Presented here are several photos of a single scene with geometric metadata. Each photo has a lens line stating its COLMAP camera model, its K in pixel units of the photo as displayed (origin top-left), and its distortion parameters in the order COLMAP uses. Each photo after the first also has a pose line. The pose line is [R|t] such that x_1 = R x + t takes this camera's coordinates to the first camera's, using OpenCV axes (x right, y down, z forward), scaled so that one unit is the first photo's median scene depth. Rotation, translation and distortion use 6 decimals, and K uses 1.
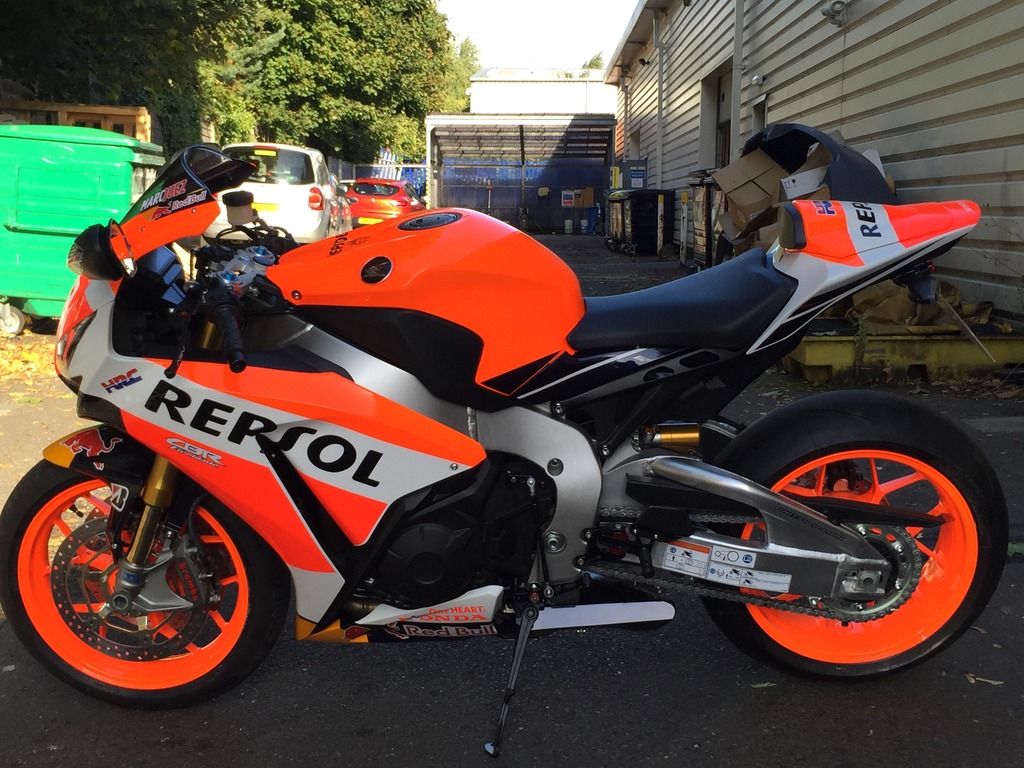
lens RADIAL K [[1351.2, 0, 512.0], [0, 1351.2, 384.0], [0, 0, 1]] dist [0.027150, 0.029765]
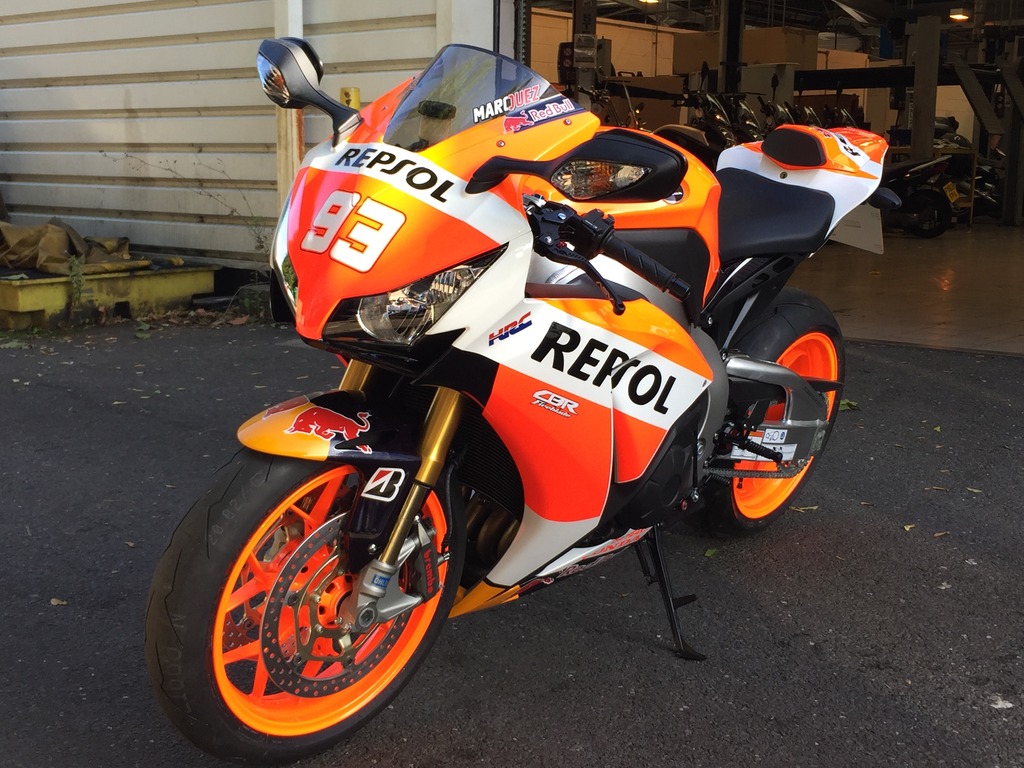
lens RADIAL K [[1351.2, 0, 512.0], [0, 1351.2, 384.0], [0, 0, 1]] dist [0.027150, 0.029765]
pose [[0.617627, -0.125138, 0.776452, -0.819075], [0.093497, 0.991942, 0.085496, -0.034404], [-0.780894, 0.019791, 0.624350, 0.426847]]
